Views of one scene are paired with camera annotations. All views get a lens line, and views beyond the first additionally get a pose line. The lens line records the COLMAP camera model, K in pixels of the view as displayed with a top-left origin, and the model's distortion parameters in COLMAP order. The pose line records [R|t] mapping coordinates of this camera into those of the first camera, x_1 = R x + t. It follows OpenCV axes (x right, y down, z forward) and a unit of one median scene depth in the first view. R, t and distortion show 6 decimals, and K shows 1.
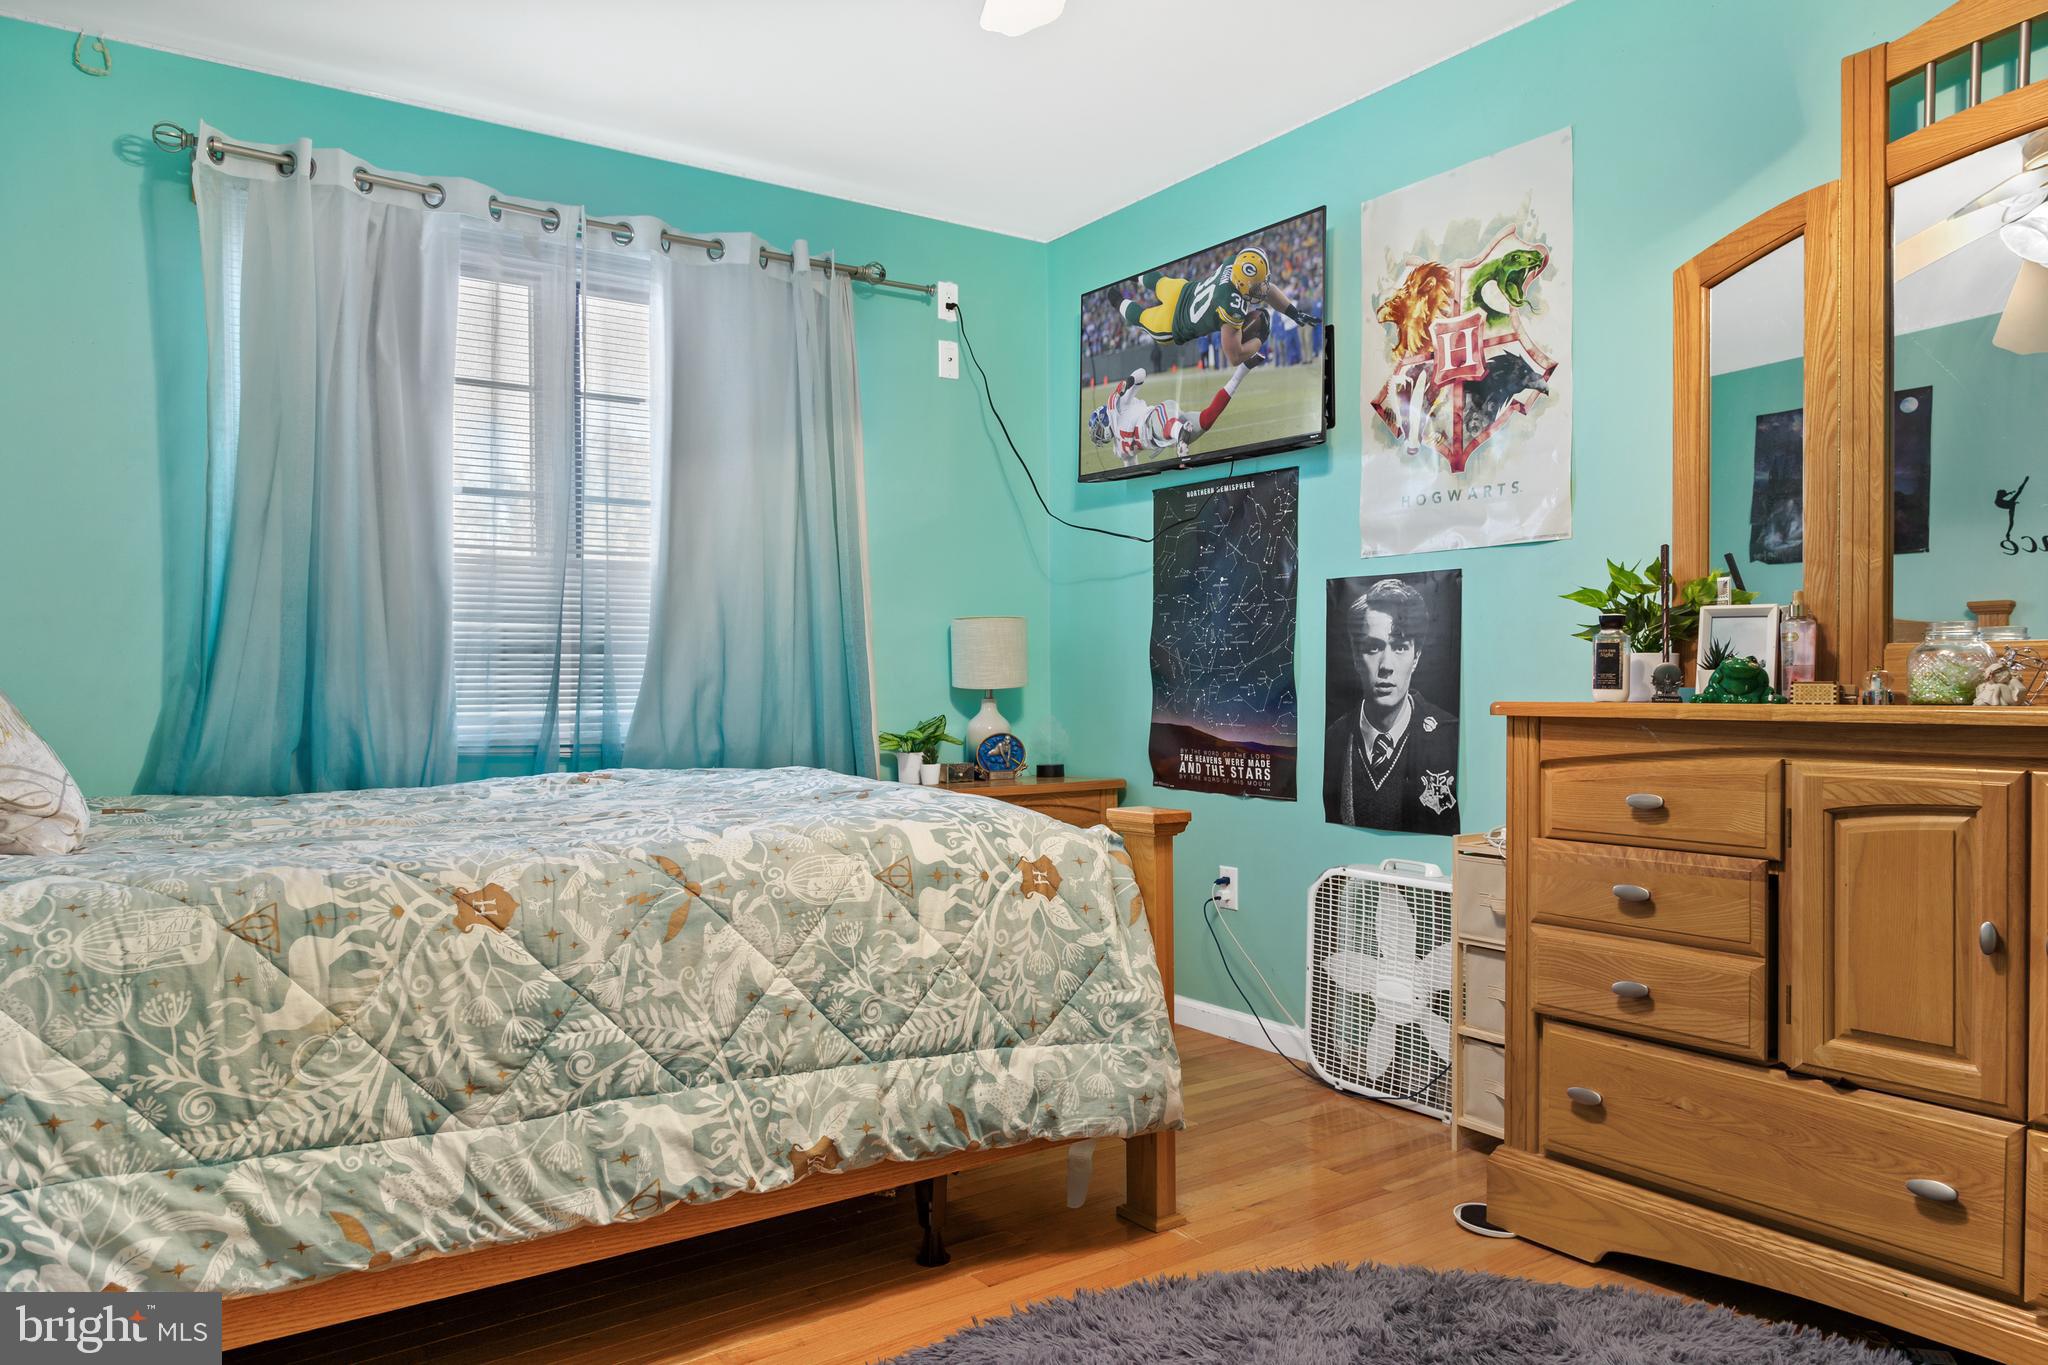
lens RADIAL K [[1408.5, 0, 1023.5], [0, 1408.5, 684.0], [0, 0, 1]] dist [-0.008701, 0.002543]
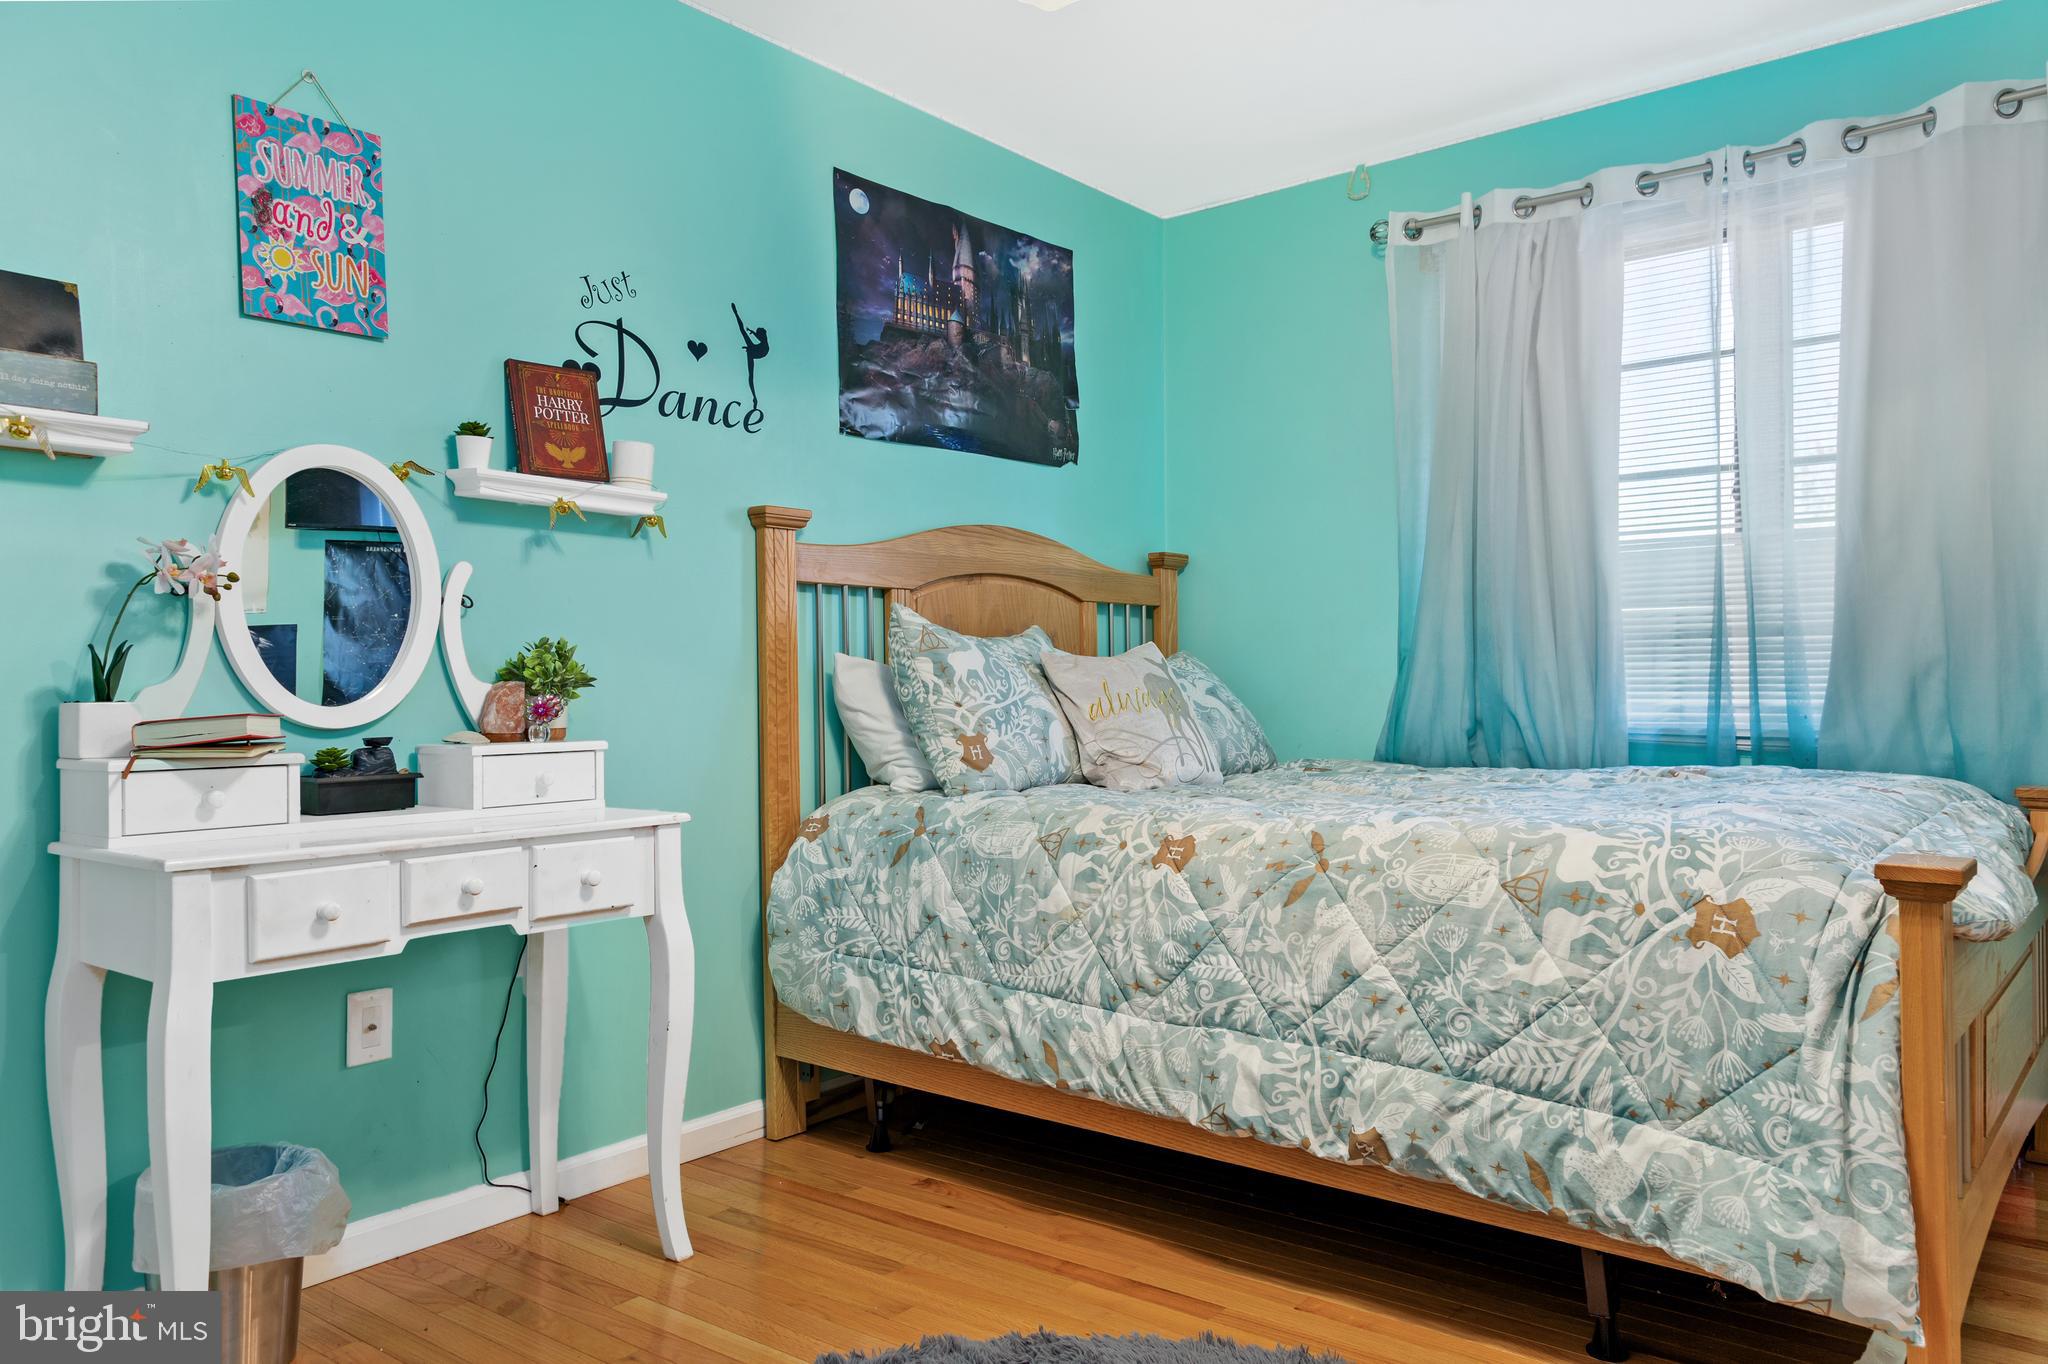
lens RADIAL K [[1484.5, 0, 1024.0], [0, 1484.5, 679.8], [0, 0, 1]] dist [0.041720, -0.003654]
pose [[0.254156, 0.003926, -0.967155, 0.795687], [0.008726, 0.999942, 0.006353, -0.006489], [0.967124, -0.010054, 0.254107, 0.474774]]
